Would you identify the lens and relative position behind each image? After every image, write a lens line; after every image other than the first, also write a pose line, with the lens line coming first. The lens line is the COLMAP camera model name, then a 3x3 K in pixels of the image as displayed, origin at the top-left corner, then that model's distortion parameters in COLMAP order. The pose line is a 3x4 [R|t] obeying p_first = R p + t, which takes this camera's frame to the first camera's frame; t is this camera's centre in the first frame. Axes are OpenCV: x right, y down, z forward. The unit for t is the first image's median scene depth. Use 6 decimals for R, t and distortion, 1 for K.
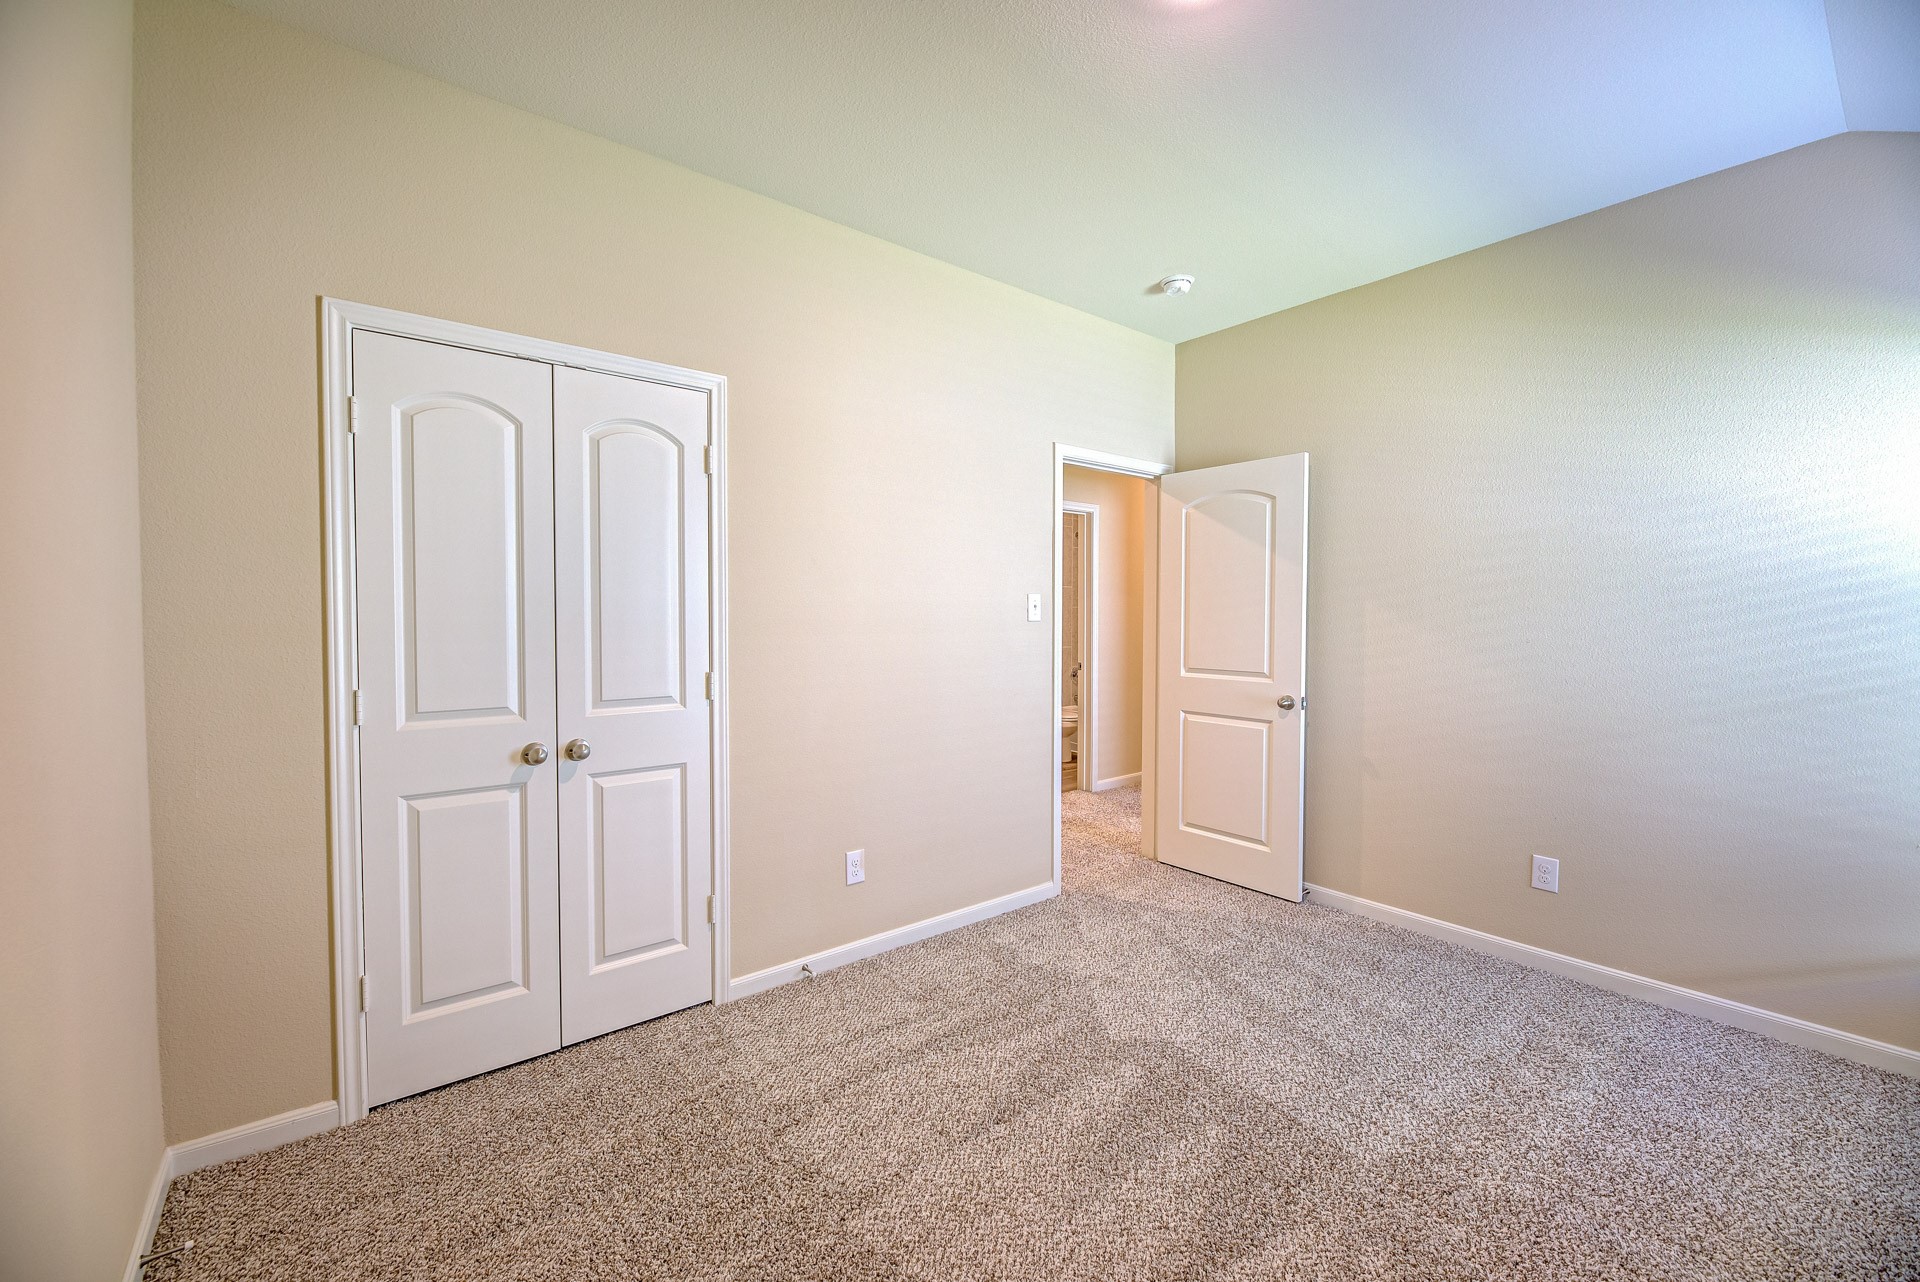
lens RADIAL K [[774.1, 0, 968.6], [0, 774.1, 645.9], [0, 0, 1]] dist [0.000278, -0.003614]
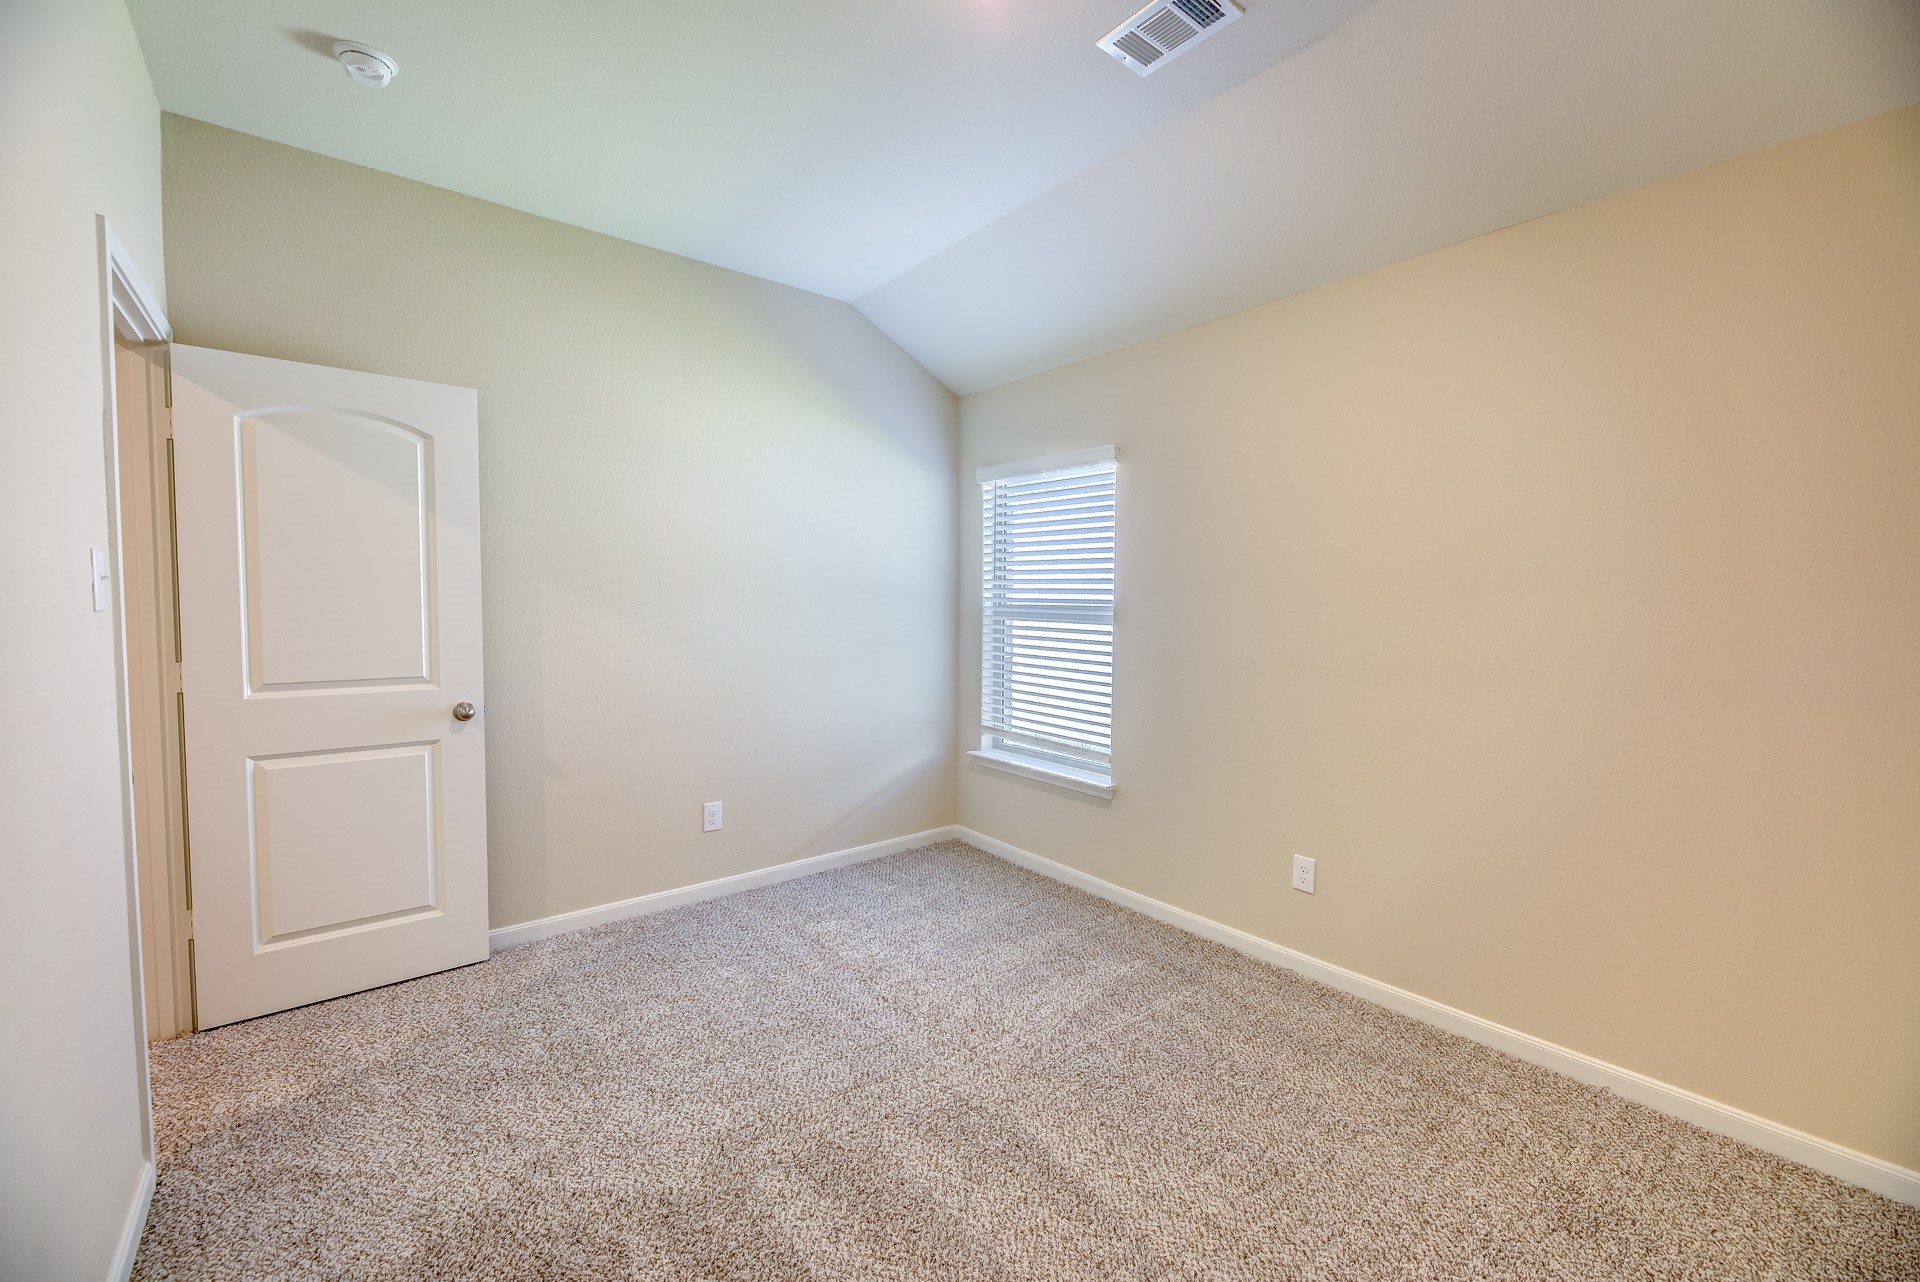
lens RADIAL K [[774.1, 0, 957.9], [0, 774.1, 639.4], [0, 0, 1]] dist [0.000278, -0.003614]
pose [[-0.009302, -0.051875, 0.998610, -0.351823], [0.030545, 0.998173, 0.052137, -0.023052], [-0.999490, 0.030987, -0.007700, 0.507810]]
